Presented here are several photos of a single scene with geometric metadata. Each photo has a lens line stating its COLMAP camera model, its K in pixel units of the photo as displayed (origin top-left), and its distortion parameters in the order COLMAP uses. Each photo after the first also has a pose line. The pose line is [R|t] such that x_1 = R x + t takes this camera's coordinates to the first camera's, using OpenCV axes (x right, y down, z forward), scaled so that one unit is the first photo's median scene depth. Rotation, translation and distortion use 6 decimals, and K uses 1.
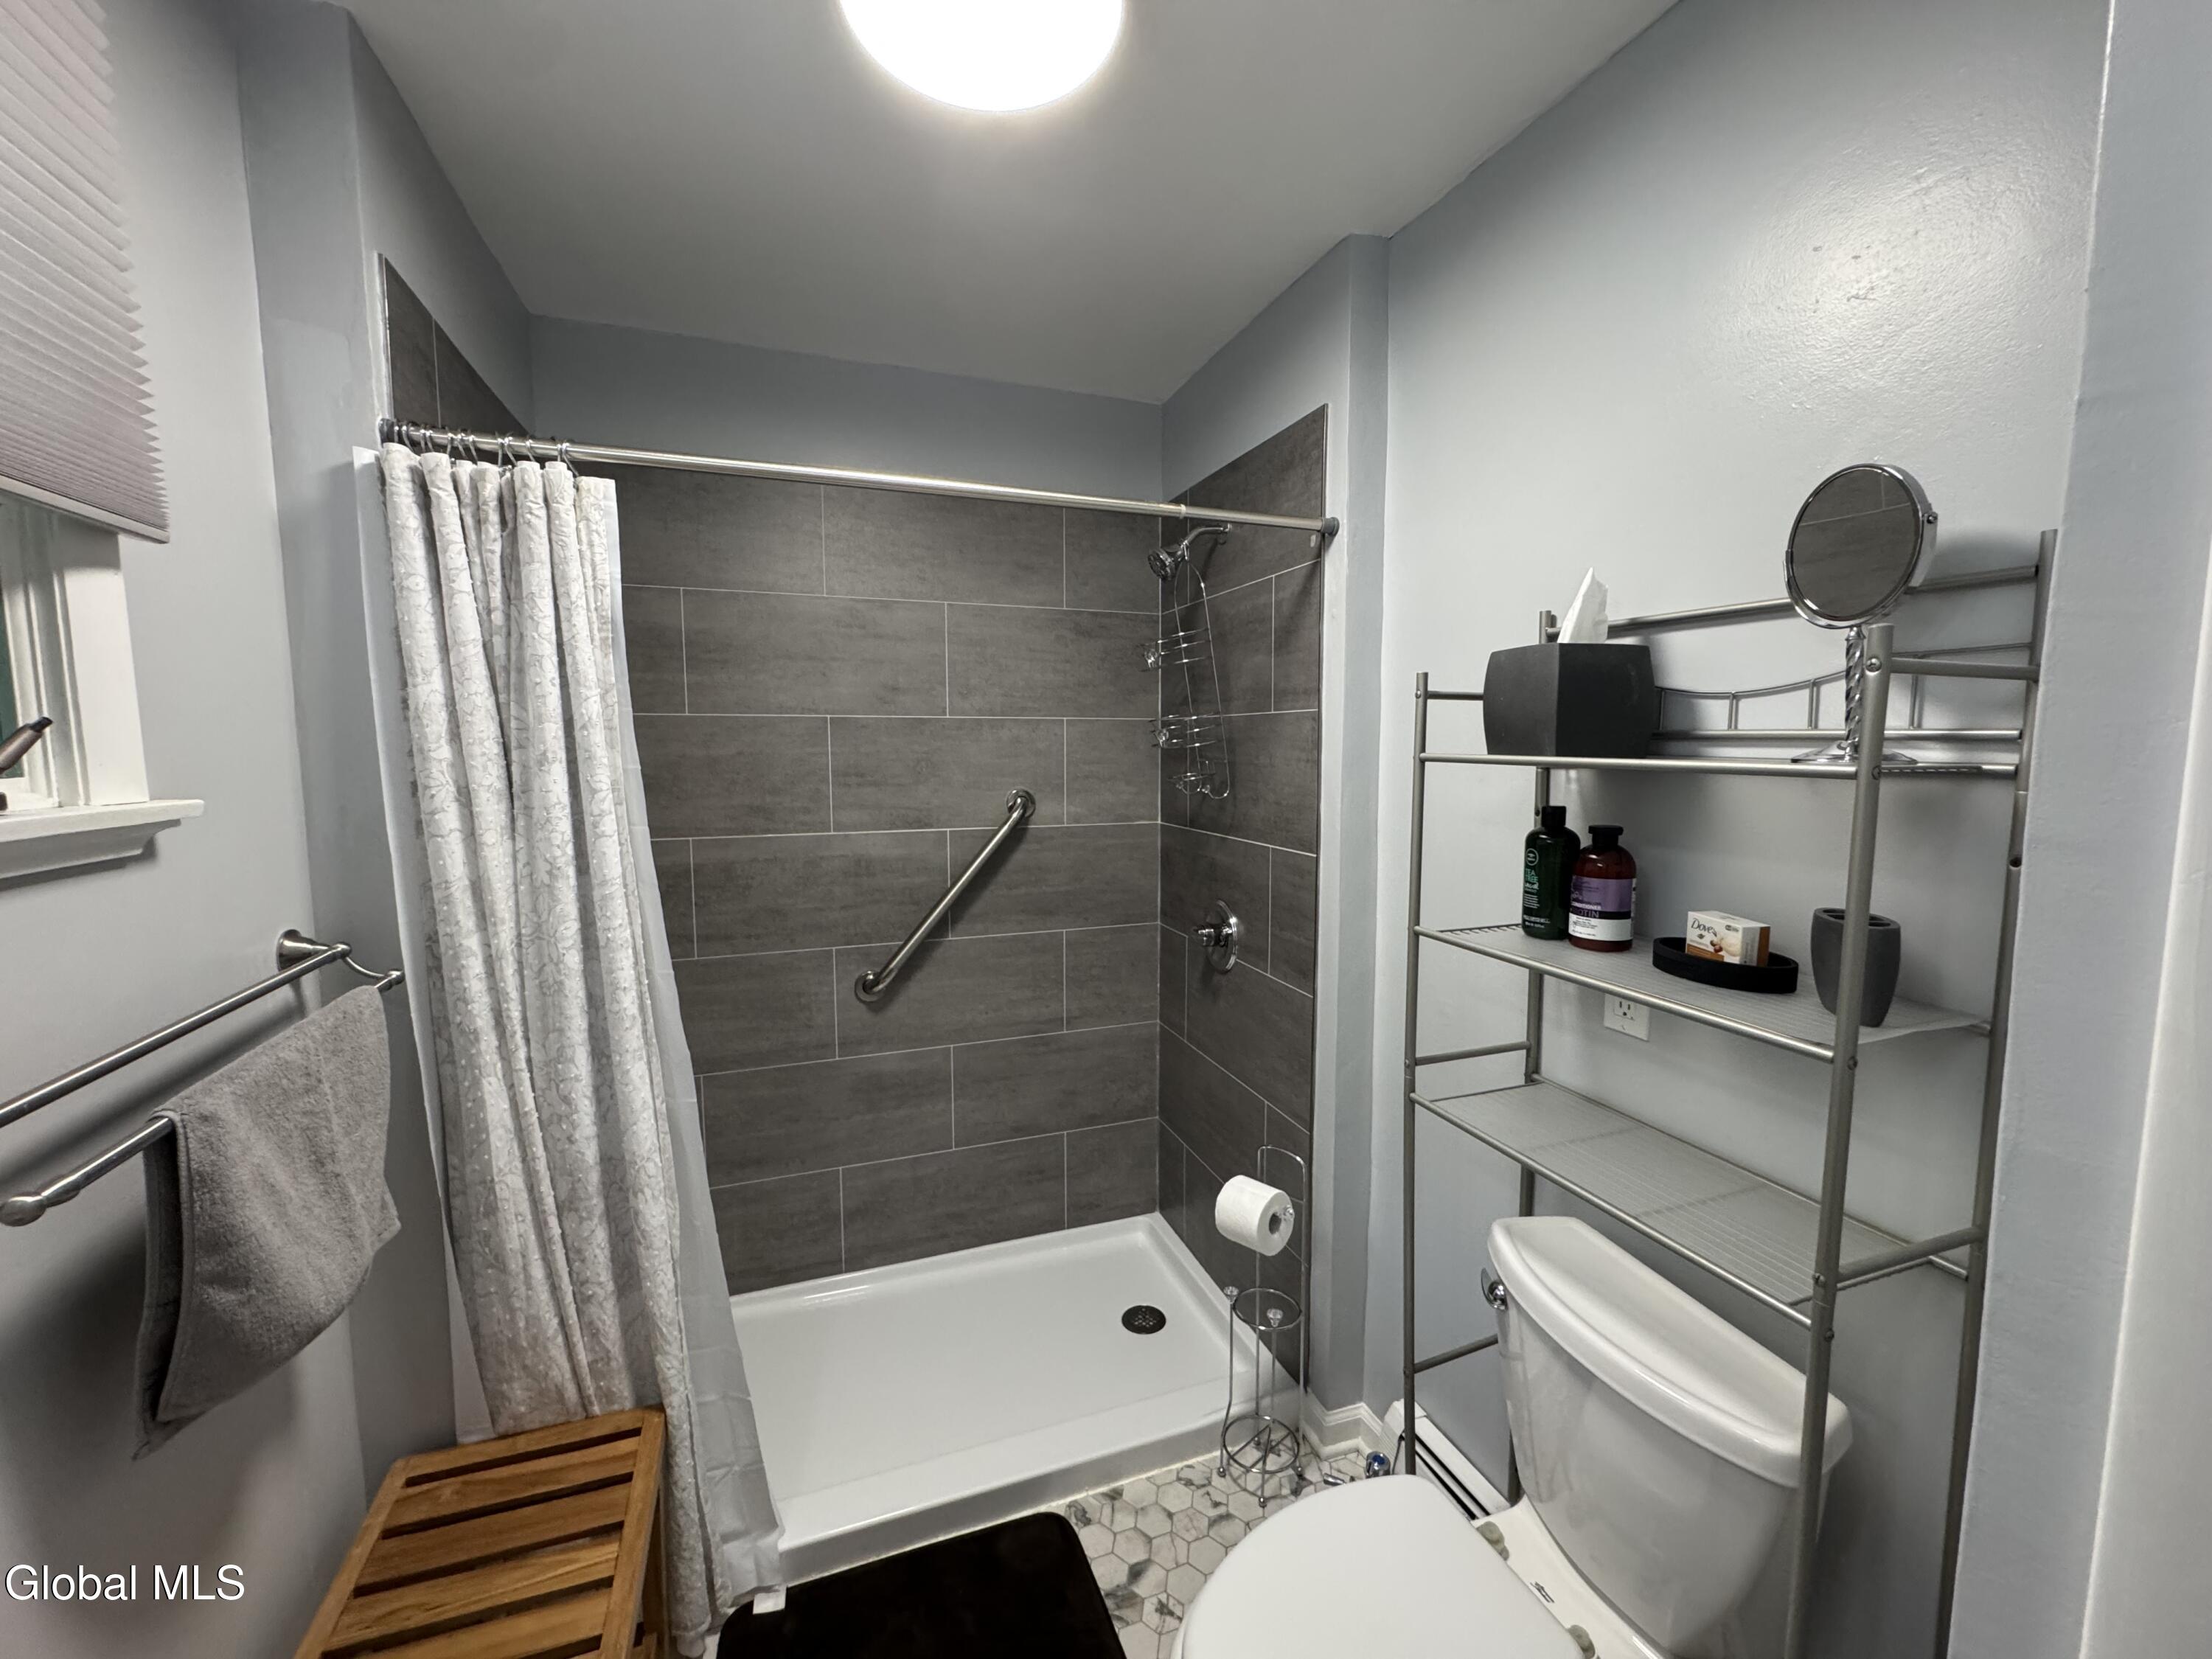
lens RADIAL K [[883.5, 0, 1105.3], [0, 883.5, 828.1], [0, 0, 1]] dist [-0.002645, 0.000458]
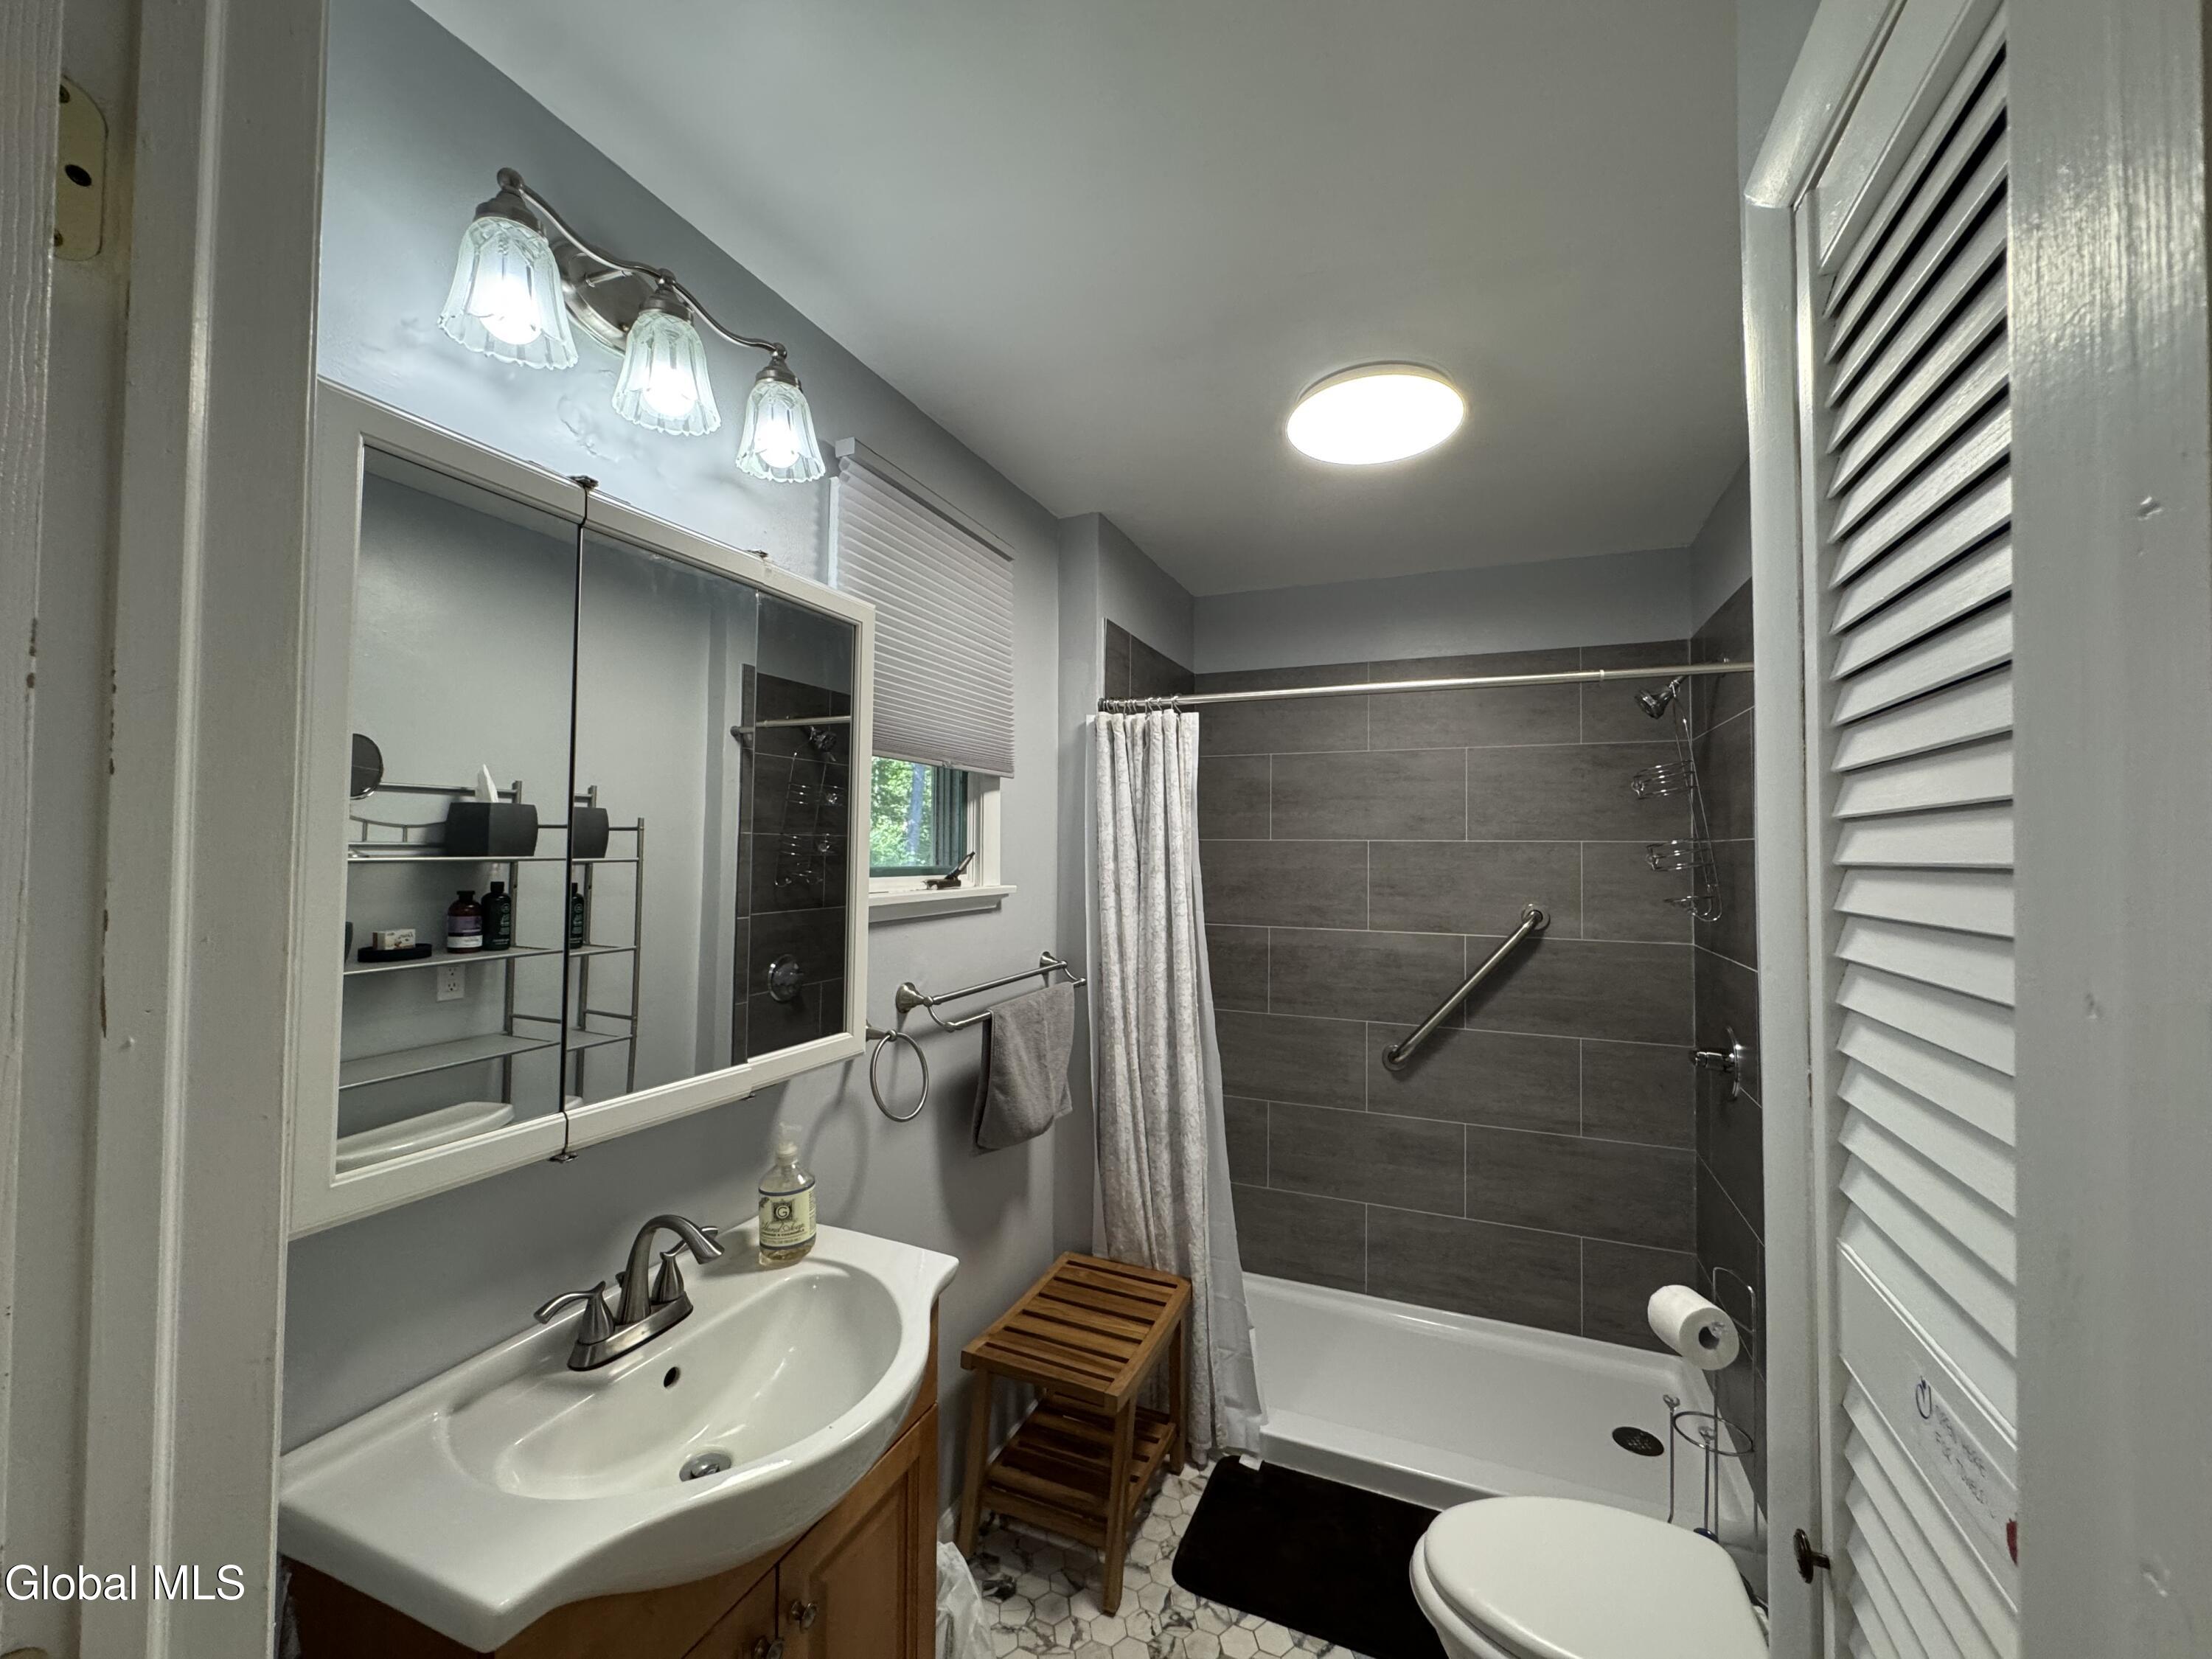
lens RADIAL K [[883.5, 0, 1105.3], [0, 883.5, 828.1], [0, 0, 1]] dist [-0.002645, 0.000458]
pose [[0.732547, -0.009896, -0.680645, 0.348066], [-0.074777, 0.992673, -0.094912, 0.009809], [0.676597, 0.120424, 0.726439, -0.259957]]
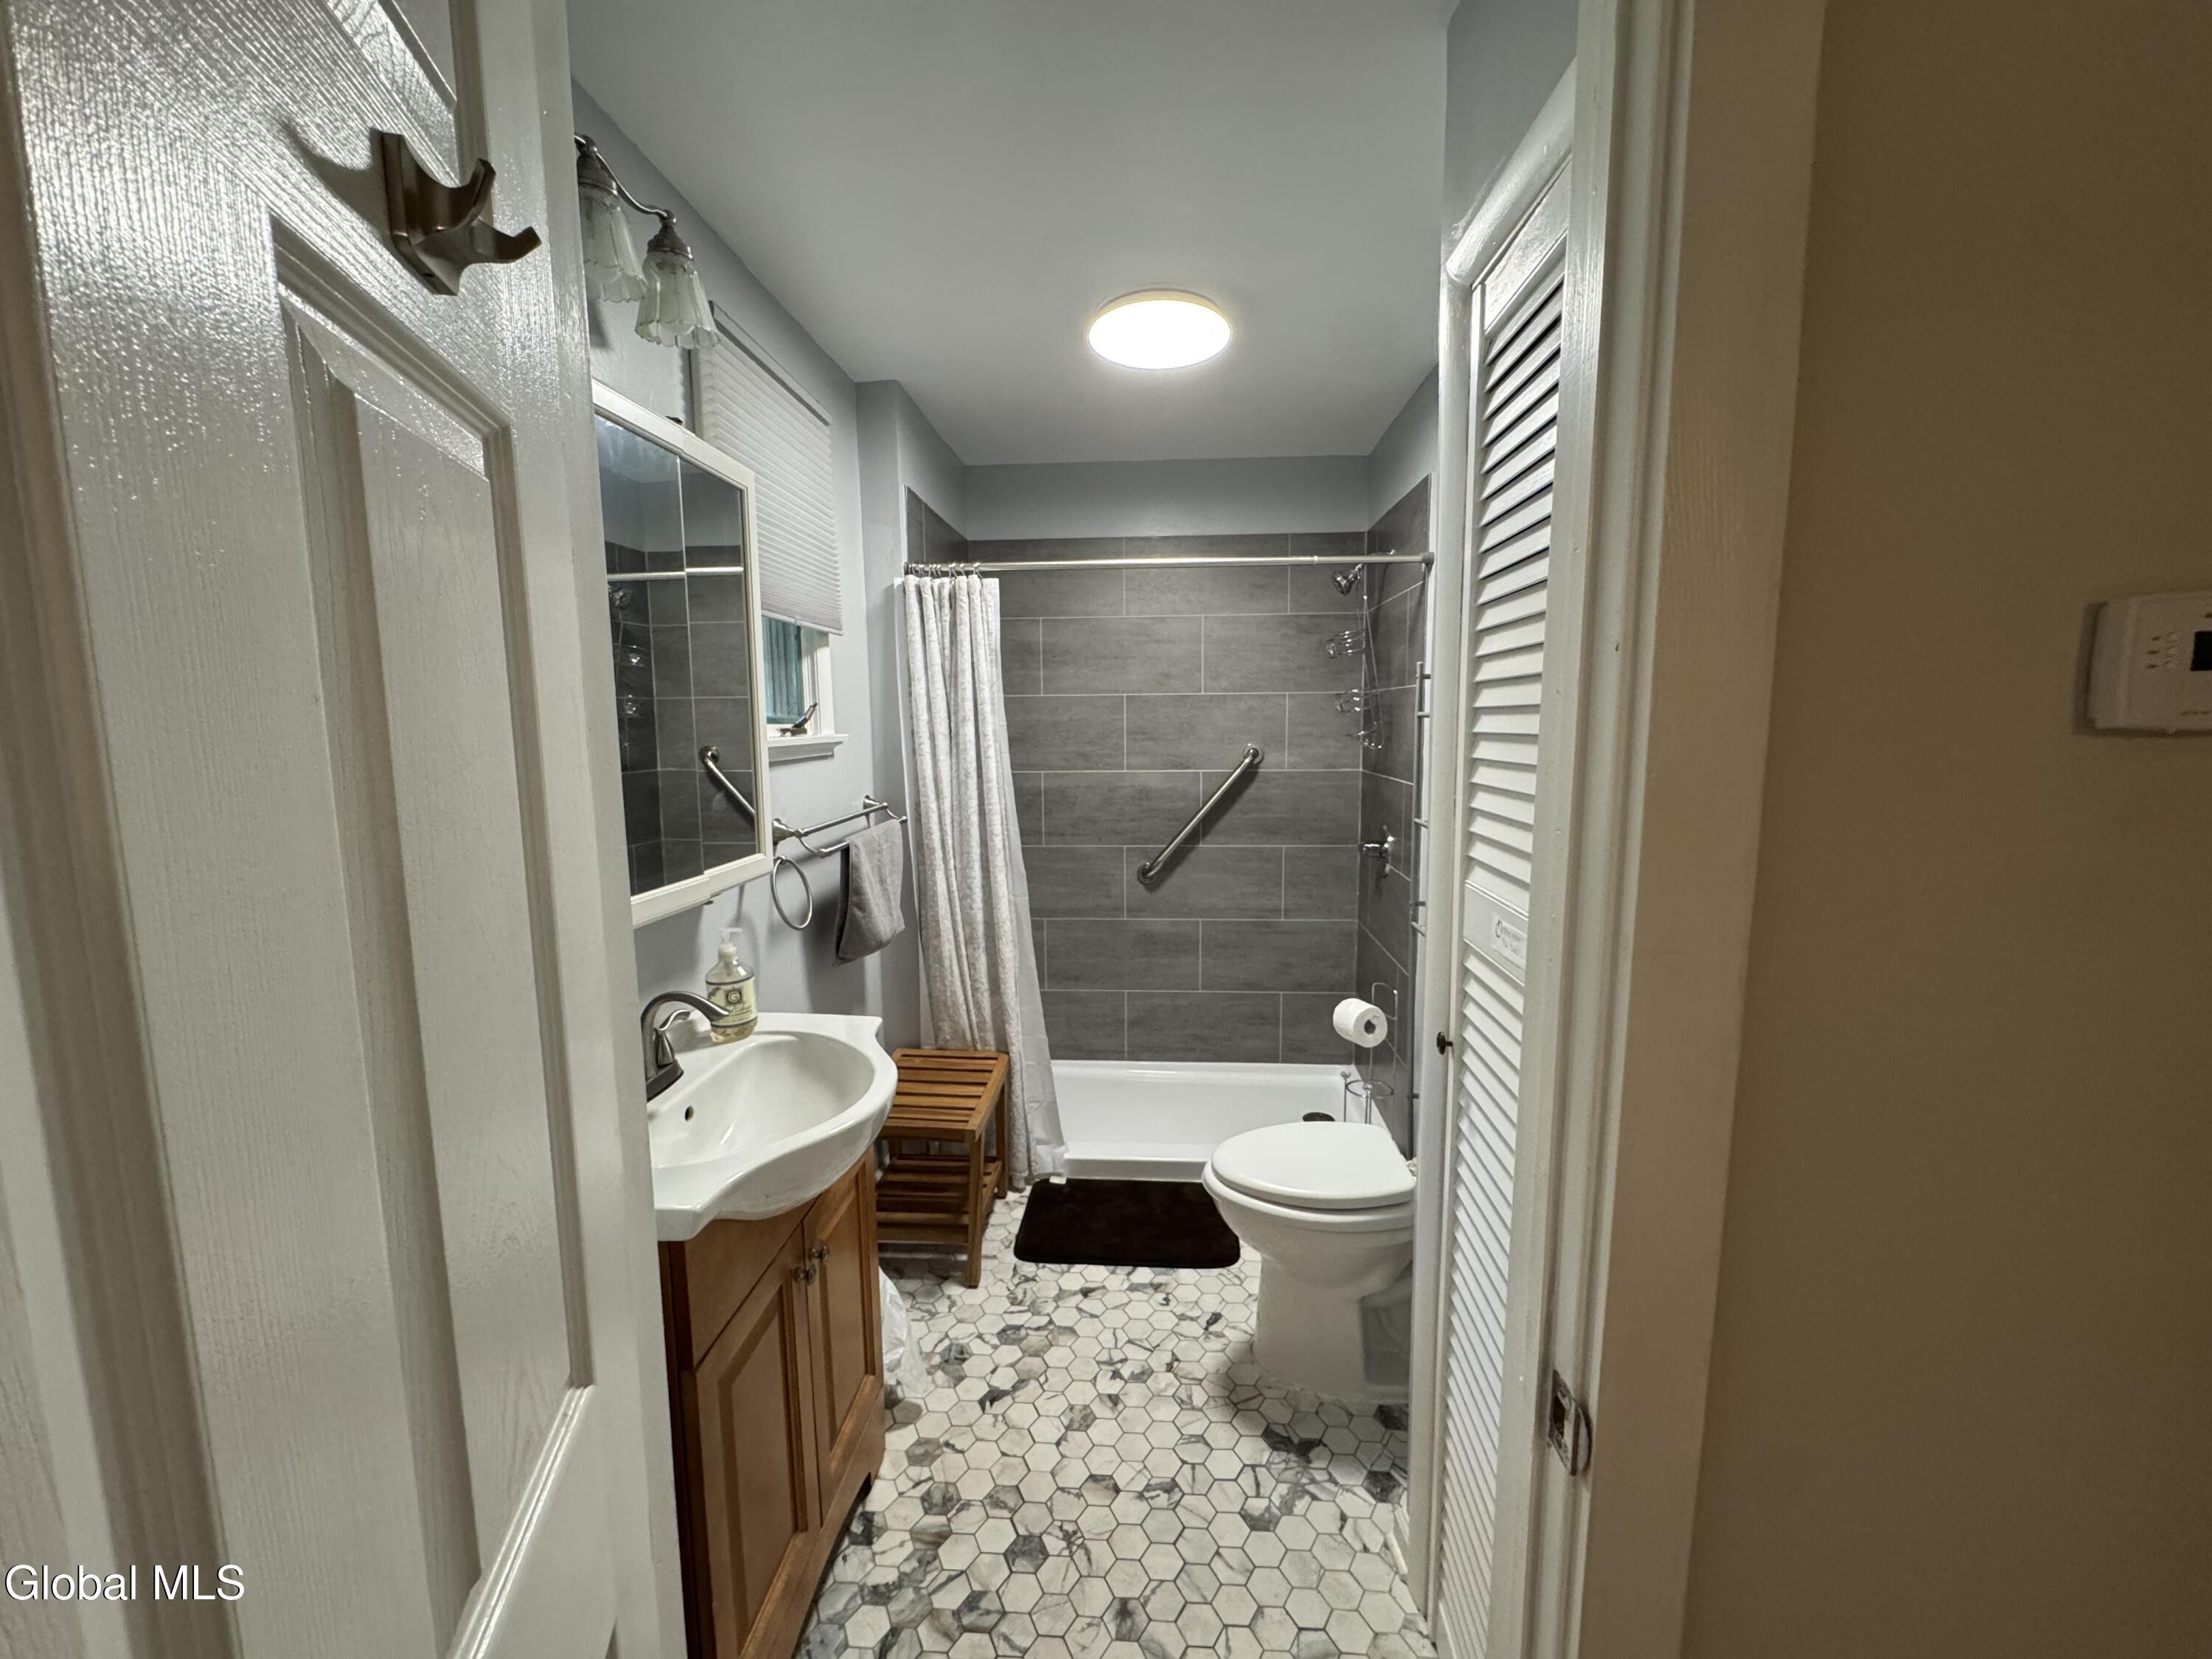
lens RADIAL K [[883.5, 0, 1105.3], [0, 883.5, 828.1], [0, 0, 1]] dist [-0.002645, 0.000458]
pose [[0.914263, 0.042825, -0.402851, 0.340368], [-0.030833, 0.998868, 0.036212, 0.060851], [0.403946, -0.020686, 0.914549, -0.510720]]
